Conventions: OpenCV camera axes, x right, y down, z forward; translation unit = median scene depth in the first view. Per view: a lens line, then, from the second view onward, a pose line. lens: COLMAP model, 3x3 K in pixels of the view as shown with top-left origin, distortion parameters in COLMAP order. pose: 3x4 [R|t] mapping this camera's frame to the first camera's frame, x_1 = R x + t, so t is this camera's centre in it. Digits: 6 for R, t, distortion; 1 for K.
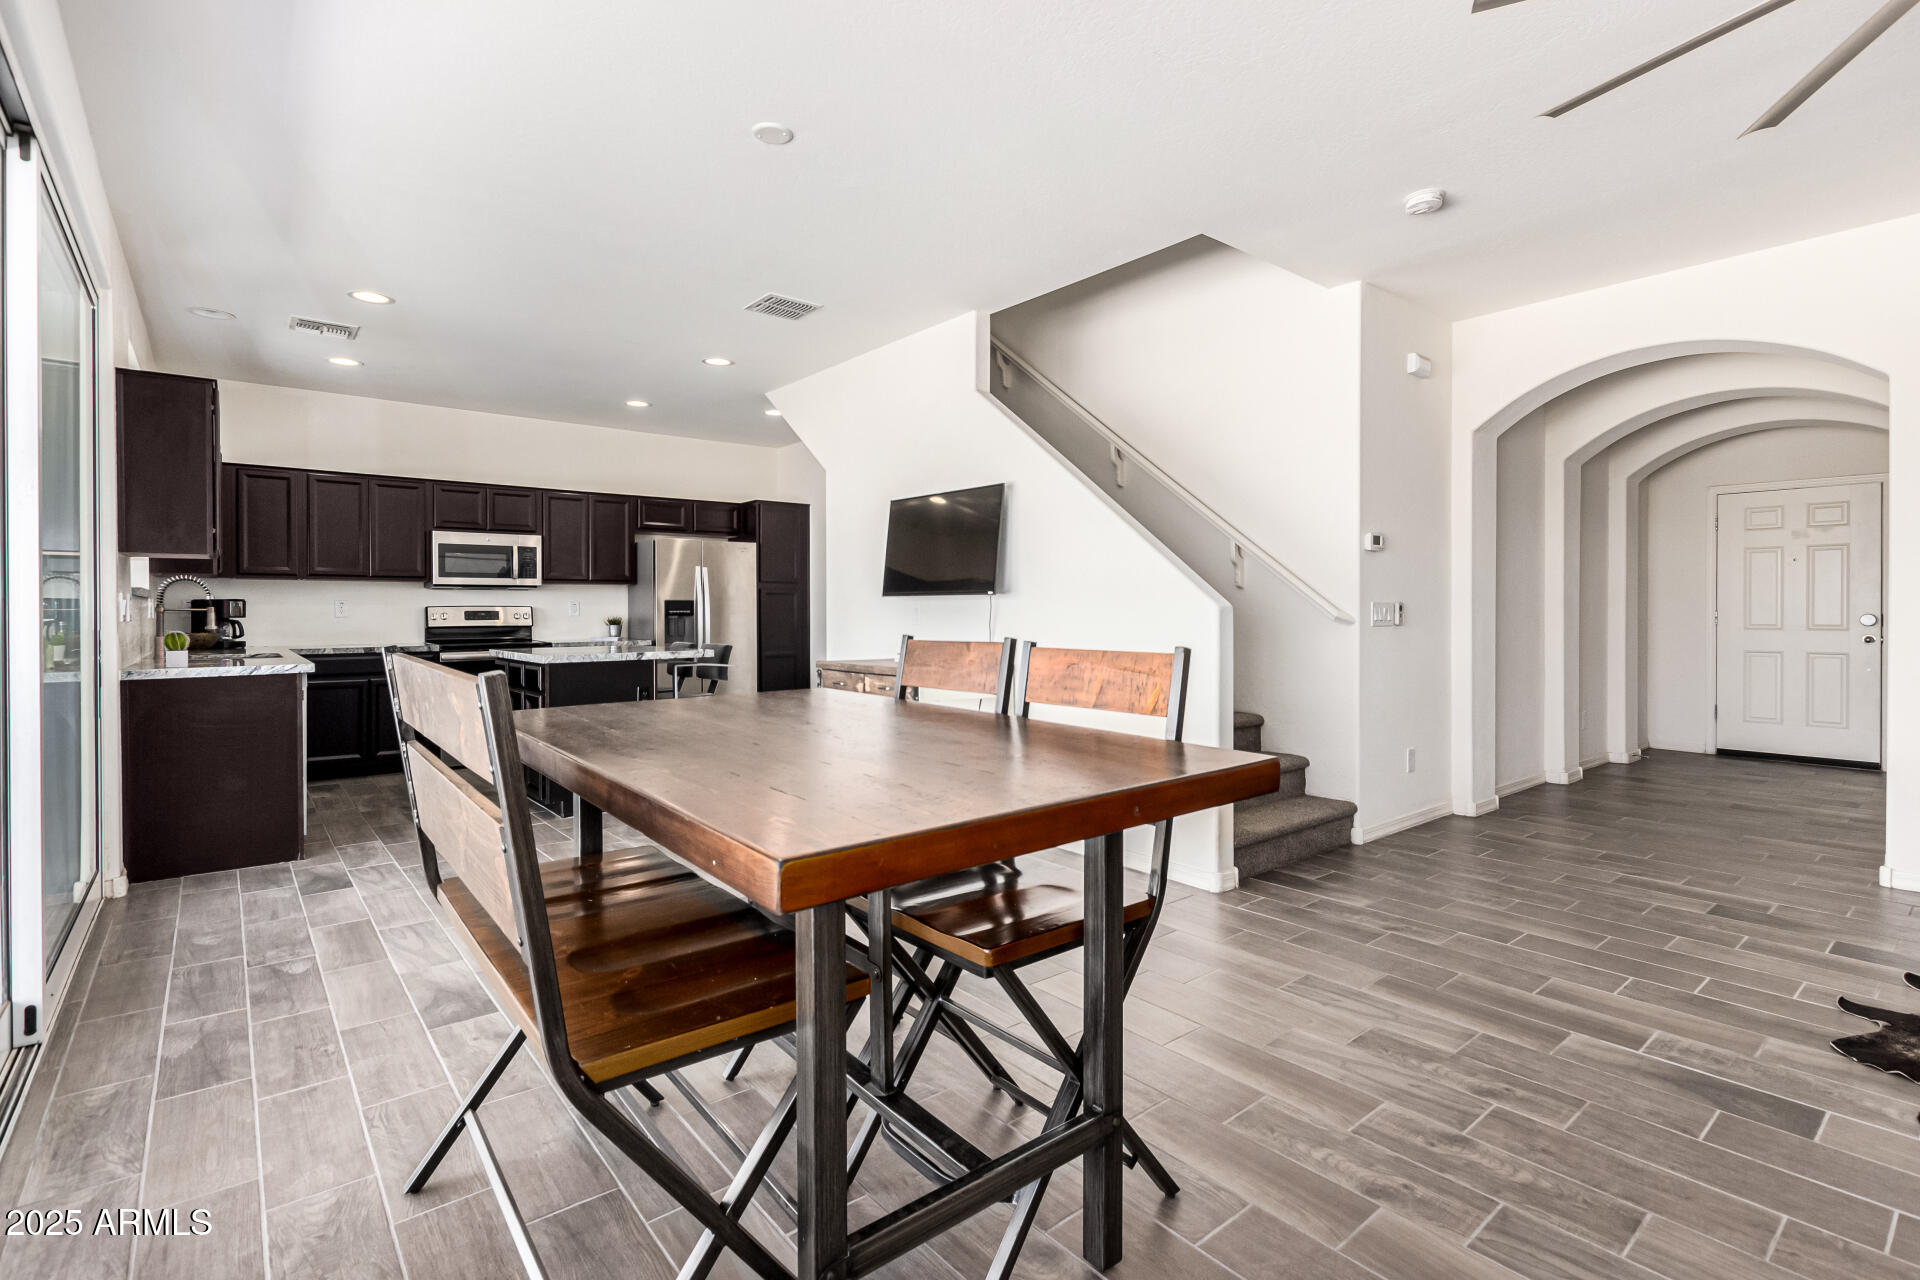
lens RADIAL K [[903.1, 0, 966.4], [0, 903.1, 624.7], [0, 0, 1]] dist [0.009306, -0.000090]
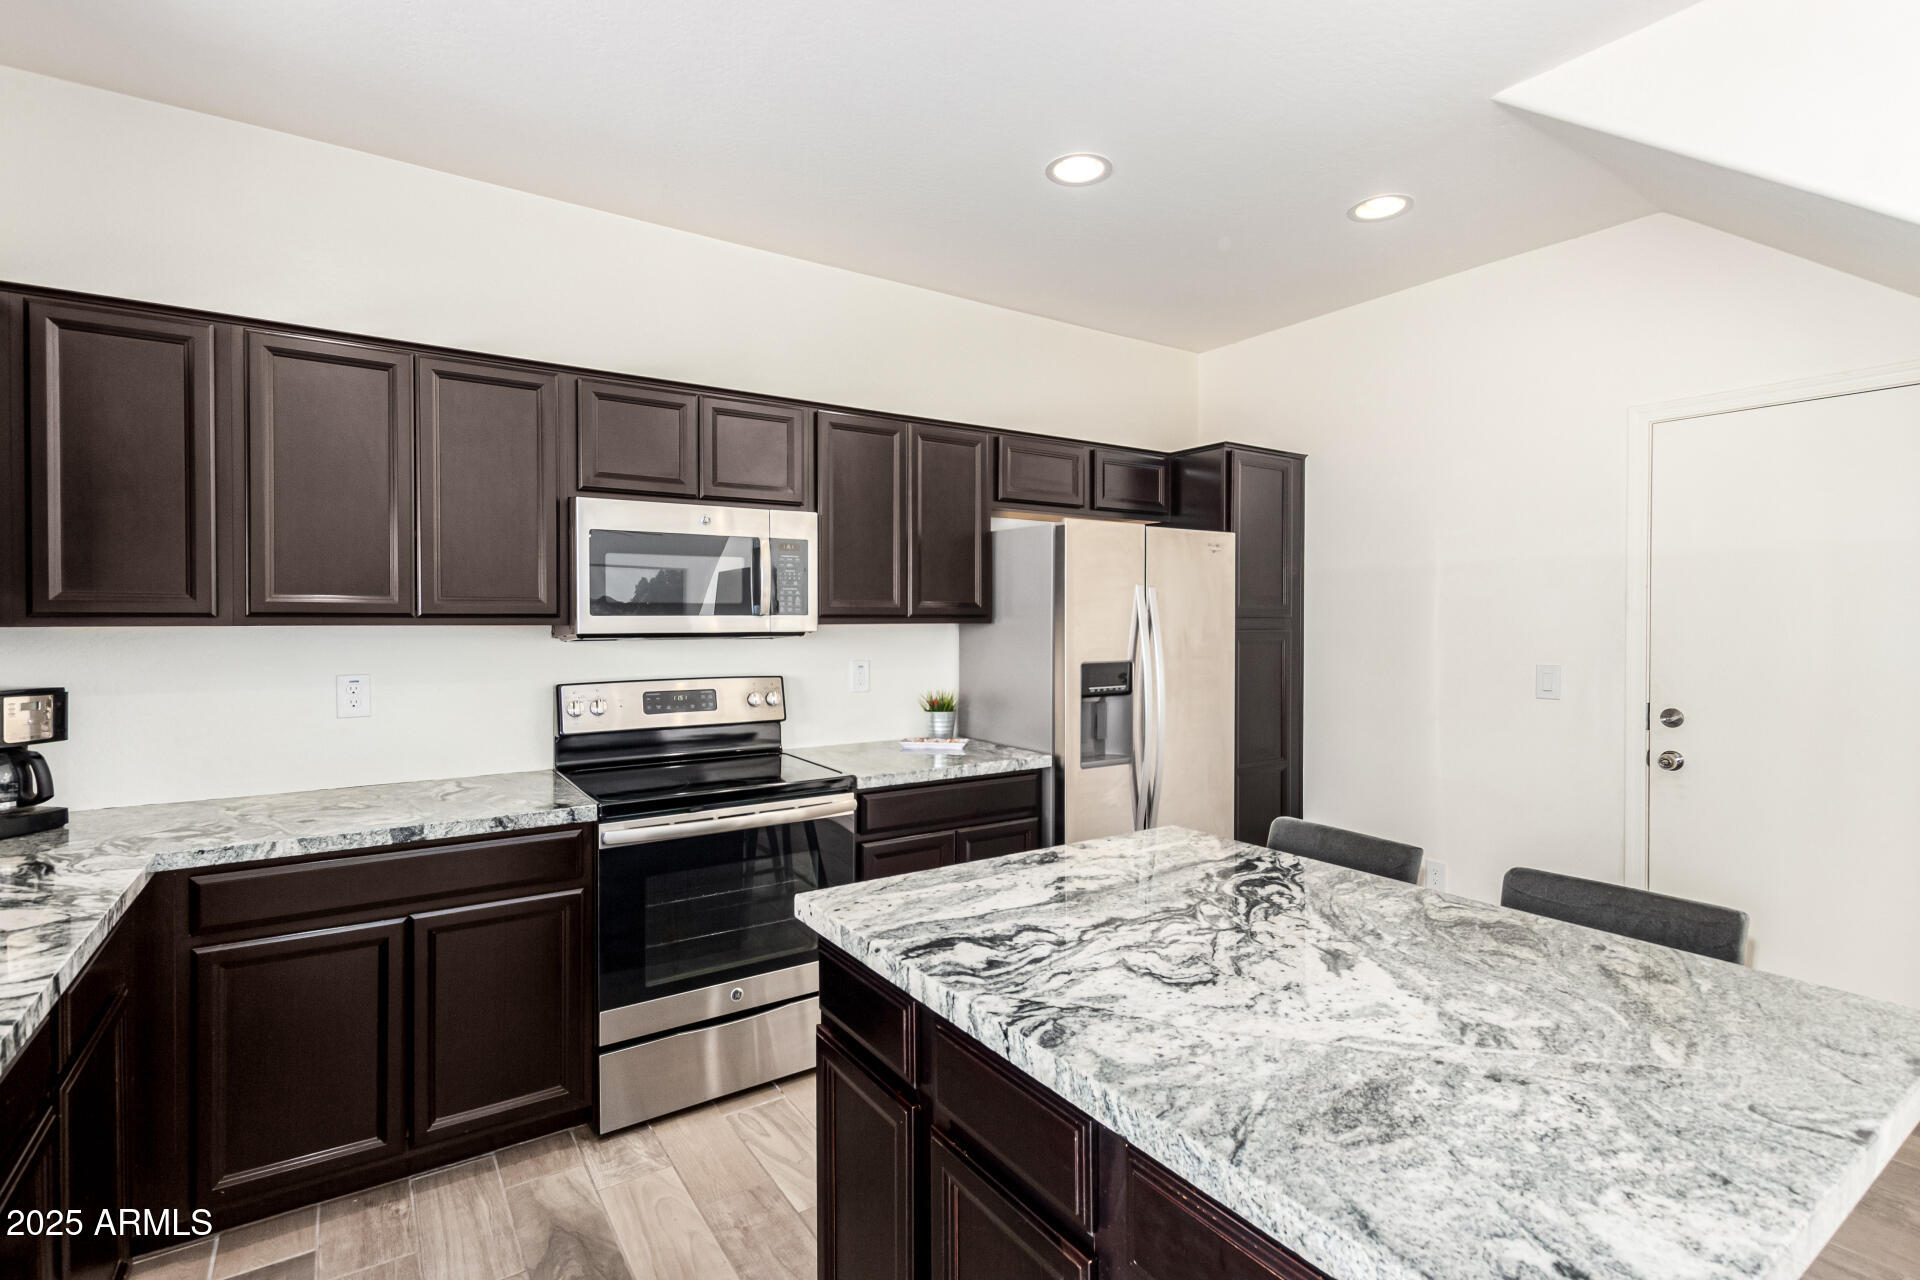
lens RADIAL K [[889.3, 0, 968.8], [0, 889.3, 632.2], [0, 0, 1]] dist [0.013181, 0.000062]
pose [[0.997330, 0.001409, -0.073017, -0.375737], [-0.001549, 0.999997, -0.001861, -0.042875], [0.073014, 0.001969, 0.997329, 0.602810]]
